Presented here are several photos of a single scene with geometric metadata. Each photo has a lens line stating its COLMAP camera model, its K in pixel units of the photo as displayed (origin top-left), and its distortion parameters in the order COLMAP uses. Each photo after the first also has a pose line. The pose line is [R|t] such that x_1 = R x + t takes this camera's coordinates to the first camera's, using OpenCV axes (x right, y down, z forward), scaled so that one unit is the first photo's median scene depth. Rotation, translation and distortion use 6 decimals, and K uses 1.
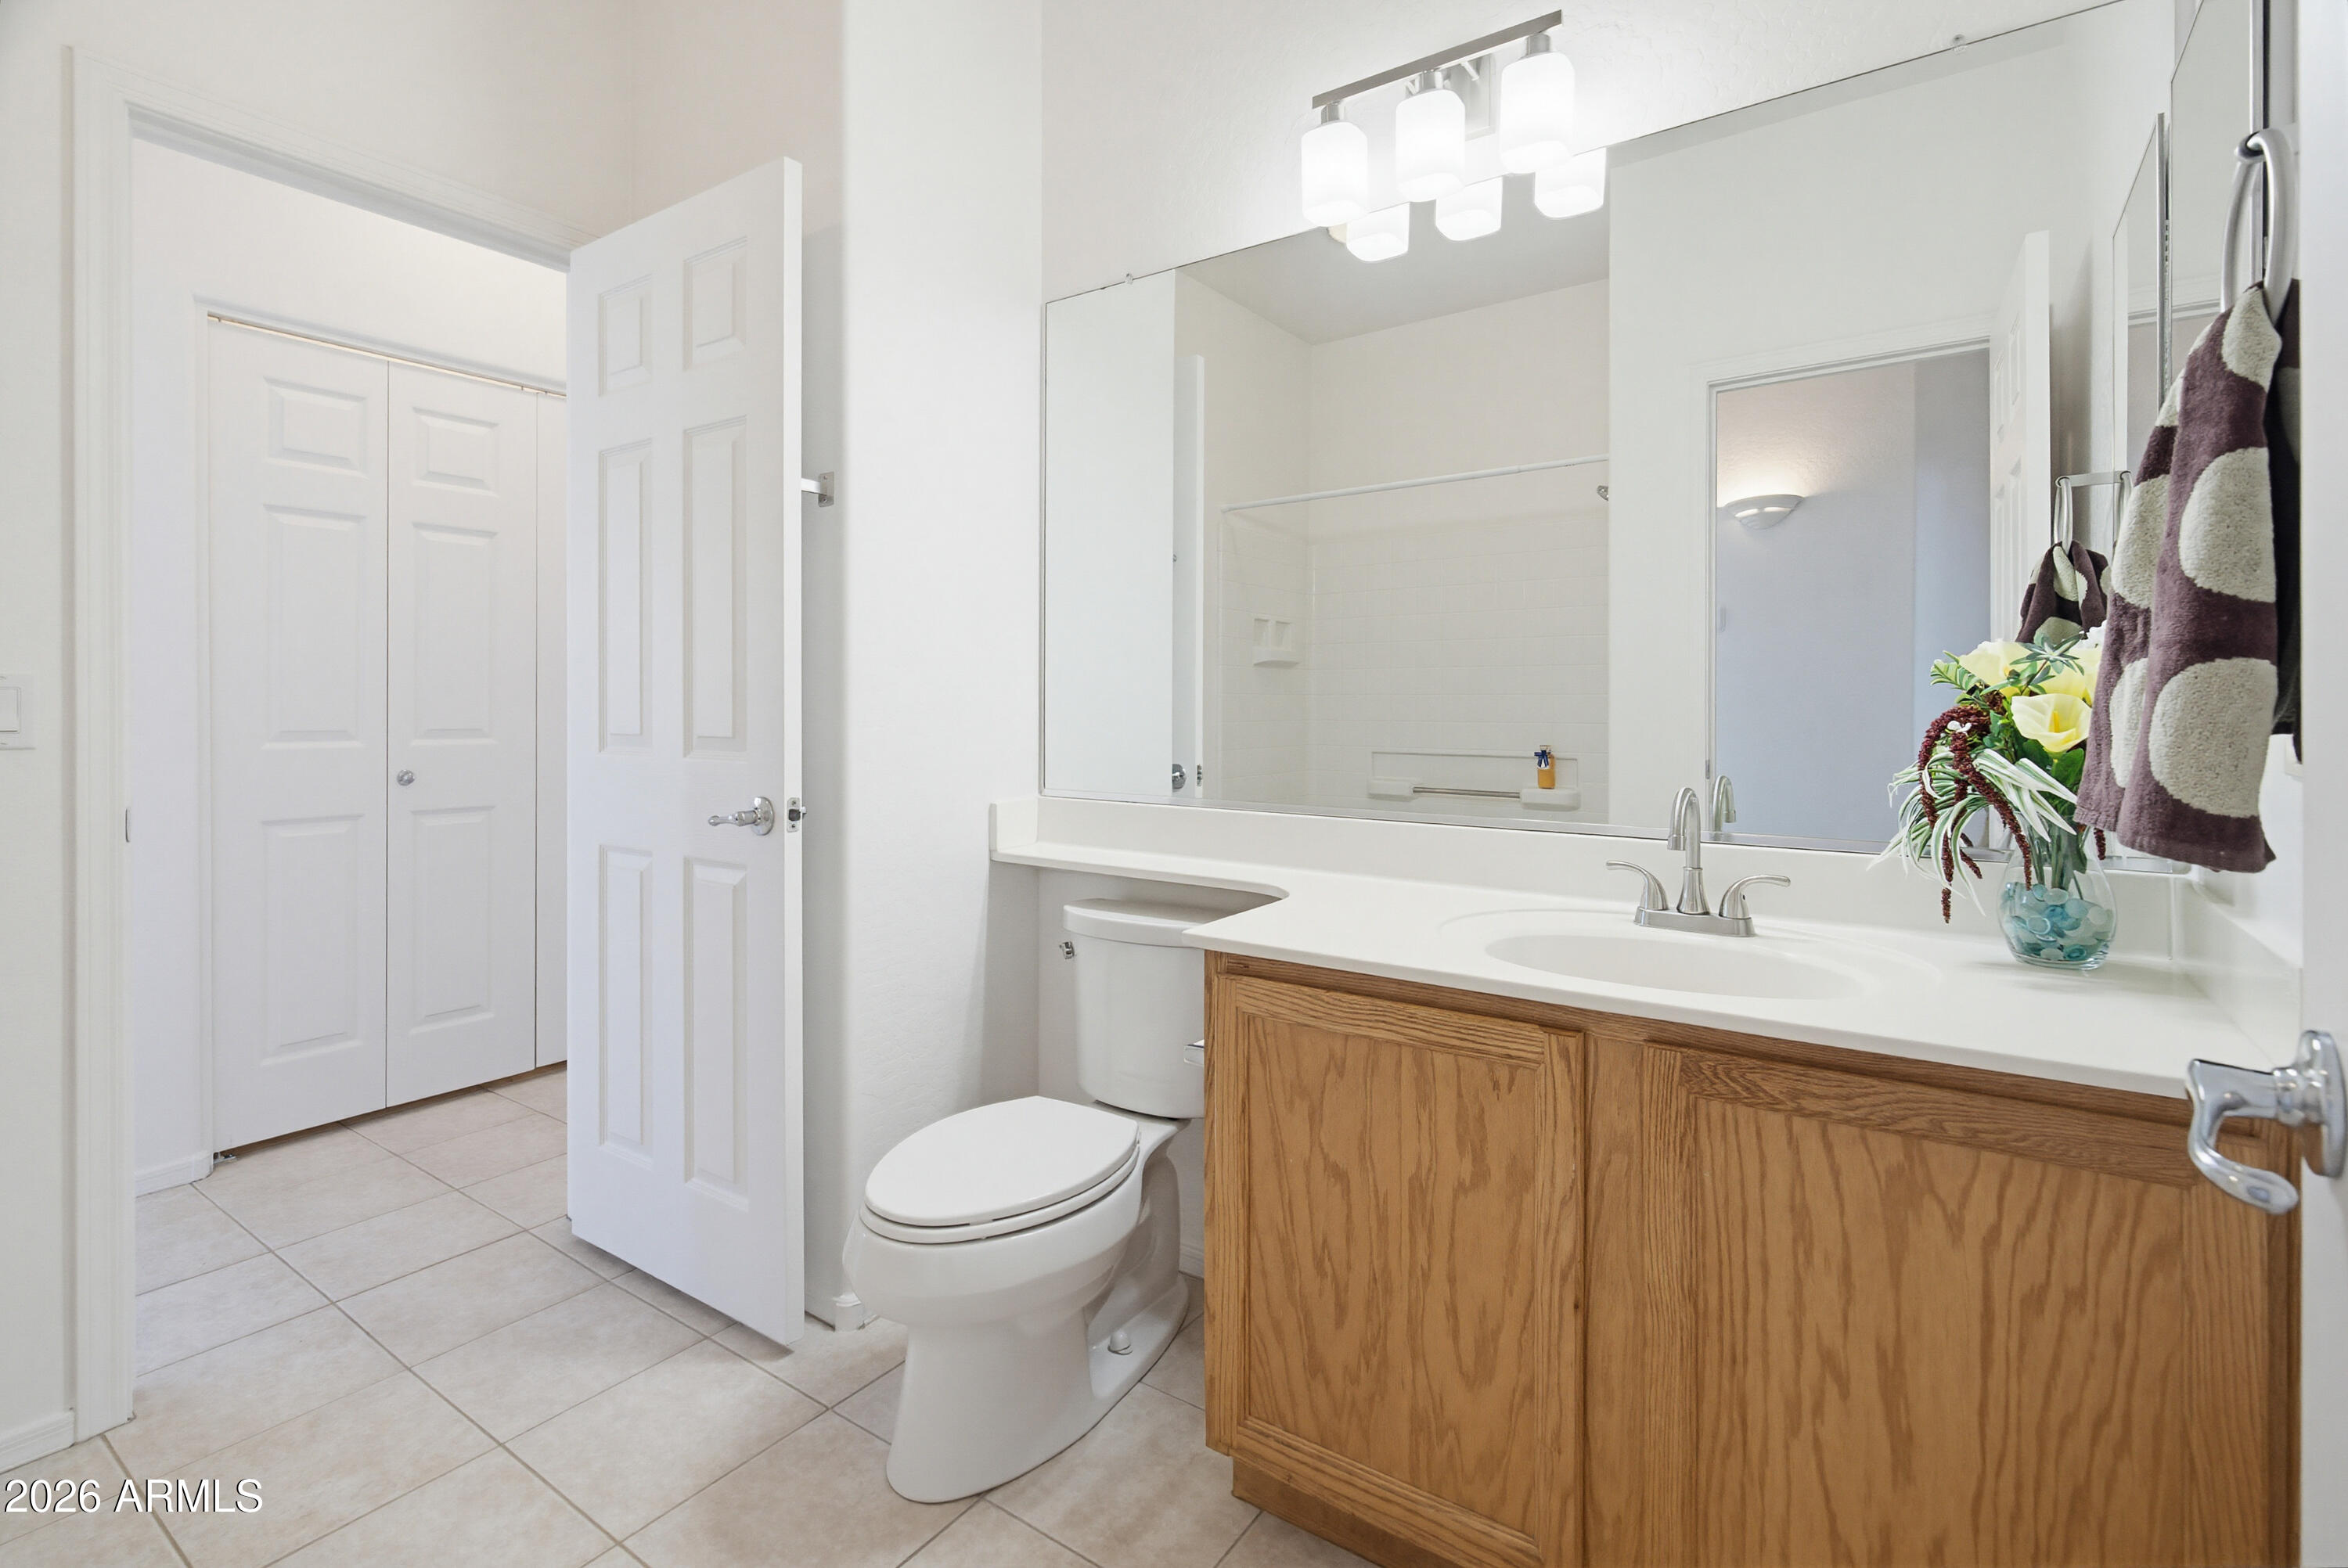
lens RADIAL K [[1082.9, 0, 1163.2], [0, 1082.9, 704.9], [0, 0, 1]] dist [0.002655, 0.000607]
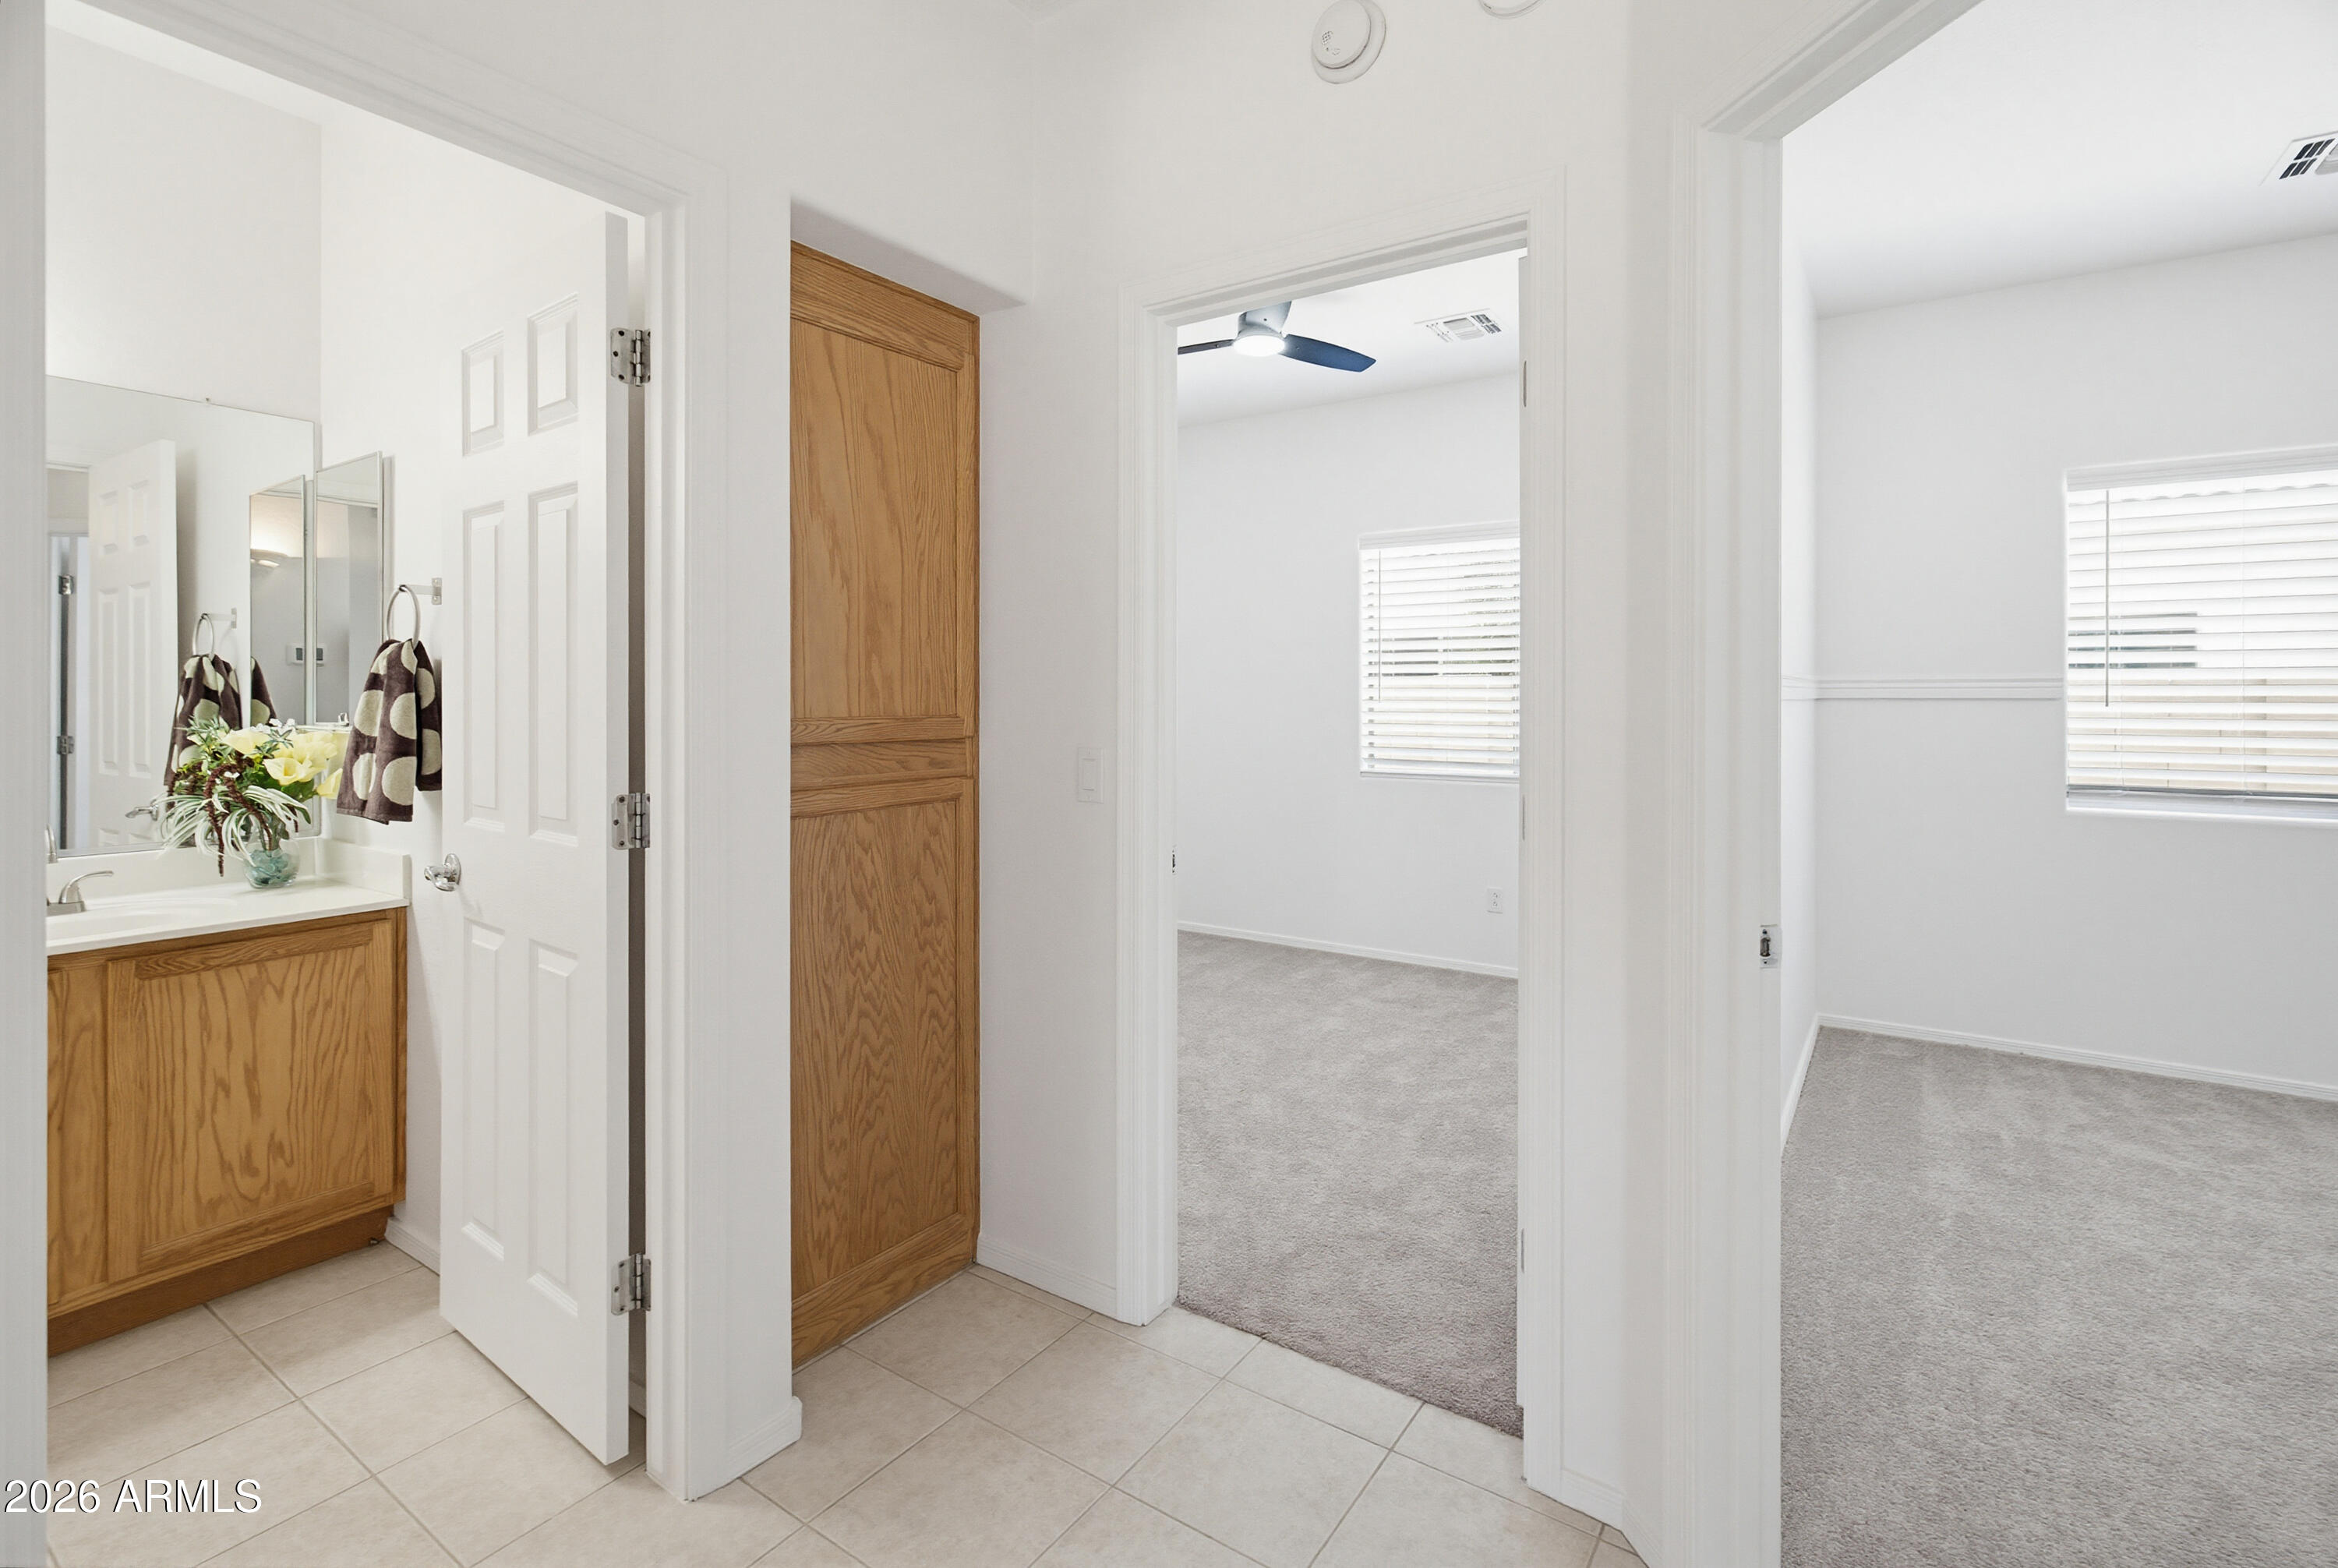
lens RADIAL K [[1078.4, 0, 1158.2], [0, 1078.4, 705.3], [0, 0, 1]] dist [0.002655, 0.000607]
pose [[0.000319, -0.003490, 0.999994, -1.473374], [0.000286, 0.999994, 0.003490, -0.135364], [-1.000000, 0.000285, 0.000320, -0.819607]]
